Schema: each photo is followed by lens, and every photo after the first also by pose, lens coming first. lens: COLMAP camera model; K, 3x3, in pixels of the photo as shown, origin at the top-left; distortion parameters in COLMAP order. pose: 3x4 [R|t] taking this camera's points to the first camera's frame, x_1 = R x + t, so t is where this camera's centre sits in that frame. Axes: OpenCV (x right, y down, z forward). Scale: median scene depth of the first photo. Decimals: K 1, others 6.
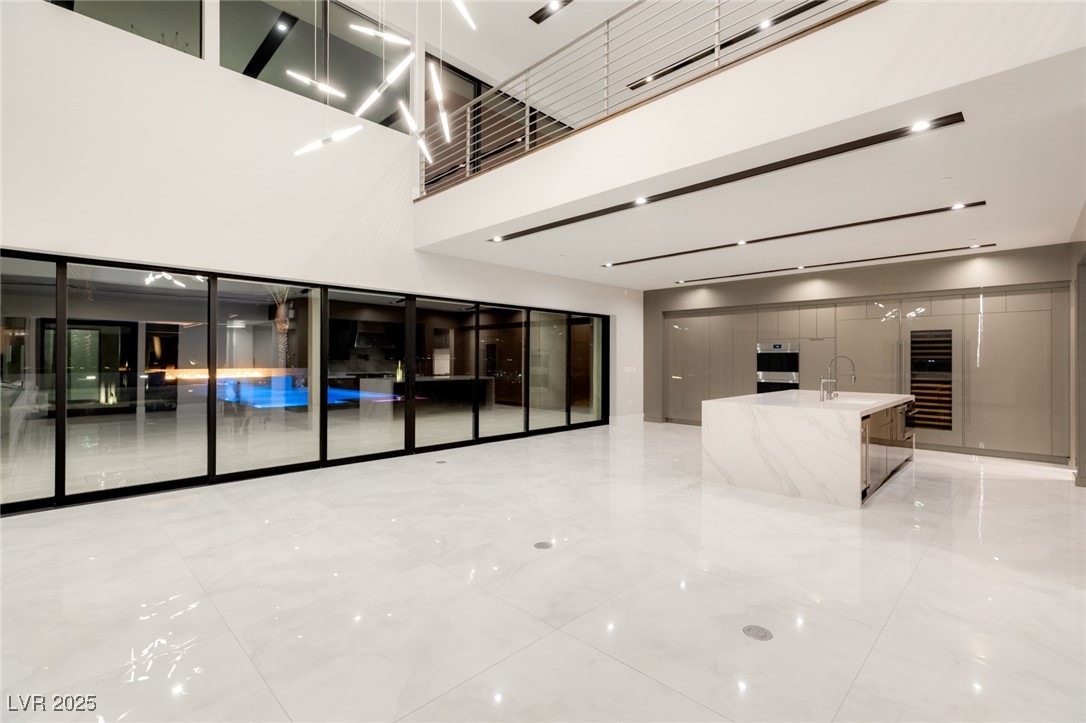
lens RADIAL K [[487.6, 0, 540.1], [0, 487.6, 362.1], [0, 0, 1]] dist [0.002626, 0.000527]
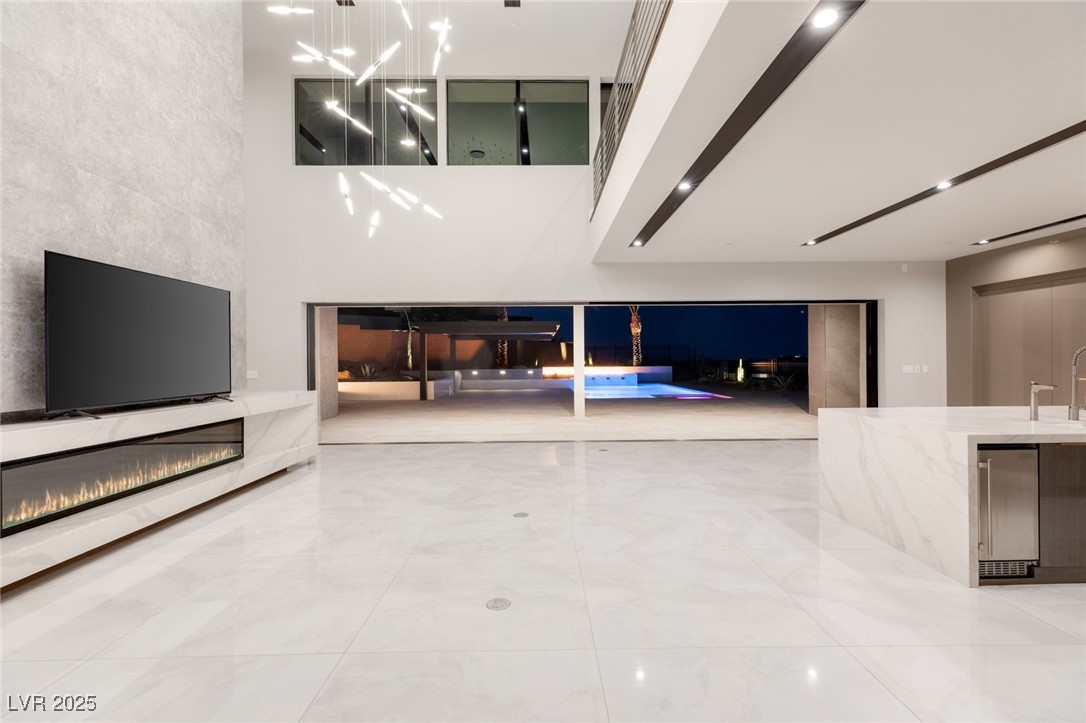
lens RADIAL K [[487.6, 0, 544.0], [0, 487.6, 359.4], [0, 0, 1]] dist [0.002626, 0.000527]
pose [[0.716400, -0.007764, -0.697647, 0.592012], [0.005998, 0.999970, -0.004969, 0.001650], [0.697664, -0.000624, 0.716425, 0.125111]]
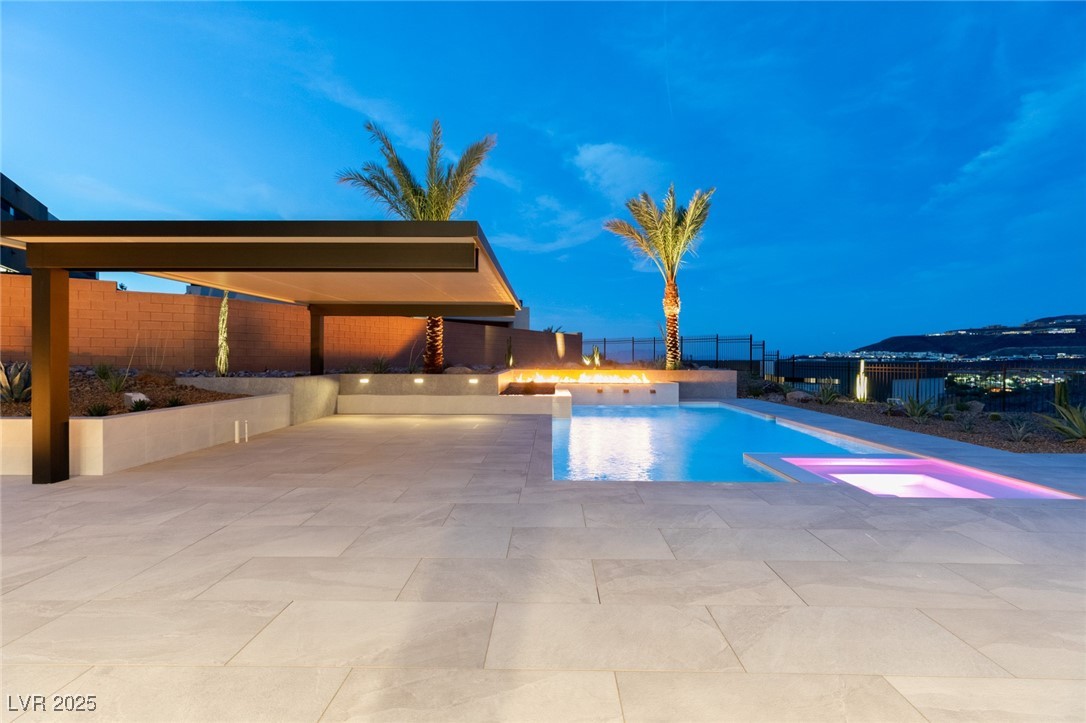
lens RADIAL K [[487.6, 0, 542.7], [0, 487.6, 358.8], [0, 0, 1]] dist [0.002626, 0.000527]
pose [[0.702408, 0.004225, -0.711762, -0.914372], [-0.006126, 0.999981, -0.000110, -0.010819], [0.711748, 0.004438, 0.702421, 2.039600]]
